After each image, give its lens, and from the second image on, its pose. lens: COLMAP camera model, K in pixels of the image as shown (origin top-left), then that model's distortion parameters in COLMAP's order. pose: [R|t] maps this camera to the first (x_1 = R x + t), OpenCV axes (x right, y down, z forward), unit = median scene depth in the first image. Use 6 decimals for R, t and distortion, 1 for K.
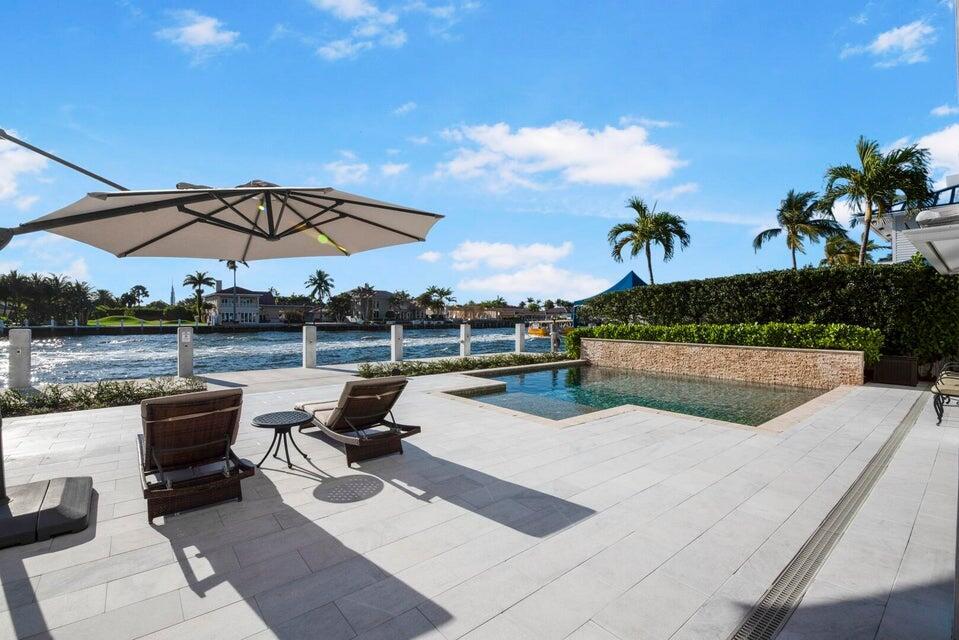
lens RADIAL K [[389.5, 0, 479.5], [0, 389.5, 320.0], [0, 0, 1]] dist [-0.000252, -0.000067]
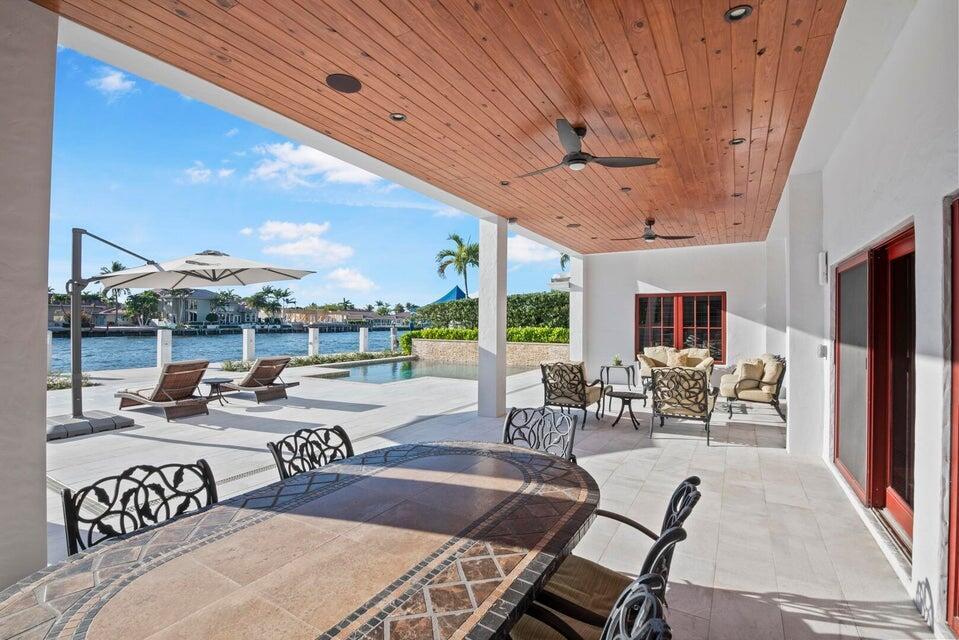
lens RADIAL K [[416.6, 0, 479.5], [0, 416.6, 320.0], [0, 0, 1]] dist [0.002553, 0.000130]
pose [[0.935244, 0.006842, 0.353937, -0.016916], [-0.003235, 0.999937, -0.010783, -0.001348], [-0.353988, 0.008939, 0.935207, -0.352370]]
